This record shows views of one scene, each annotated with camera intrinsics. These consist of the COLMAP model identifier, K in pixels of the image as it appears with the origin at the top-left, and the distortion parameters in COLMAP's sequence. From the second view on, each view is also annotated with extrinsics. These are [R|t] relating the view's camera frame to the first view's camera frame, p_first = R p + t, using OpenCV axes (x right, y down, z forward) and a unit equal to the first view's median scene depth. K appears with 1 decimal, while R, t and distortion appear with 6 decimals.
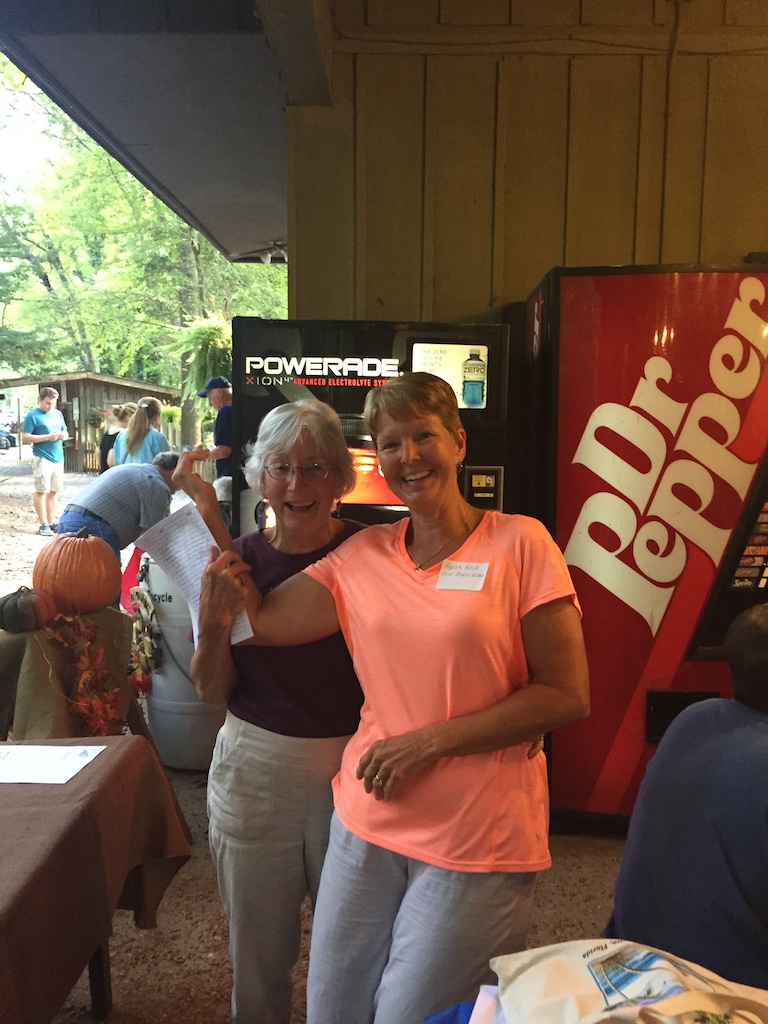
lens RADIAL K [[898.2, 0, 384.0], [0, 898.2, 512.0], [0, 0, 1]] dist [0.087596, -0.124390]
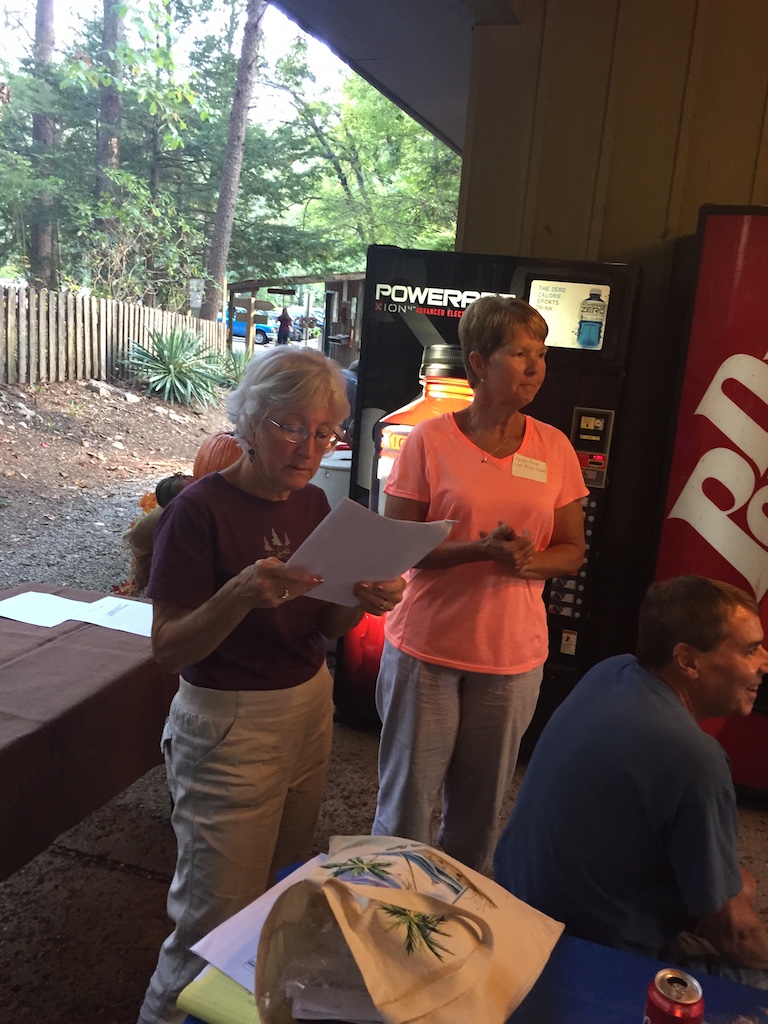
lens RADIAL K [[898.2, 0, 384.0], [0, 898.2, 512.0], [0, 0, 1]] dist [0.087596, -0.124390]
pose [[0.944120, 0.135232, -0.300583, 0.211008], [-0.103931, 0.987576, 0.117866, -0.031999], [0.312788, -0.080039, 0.946445, -0.028562]]
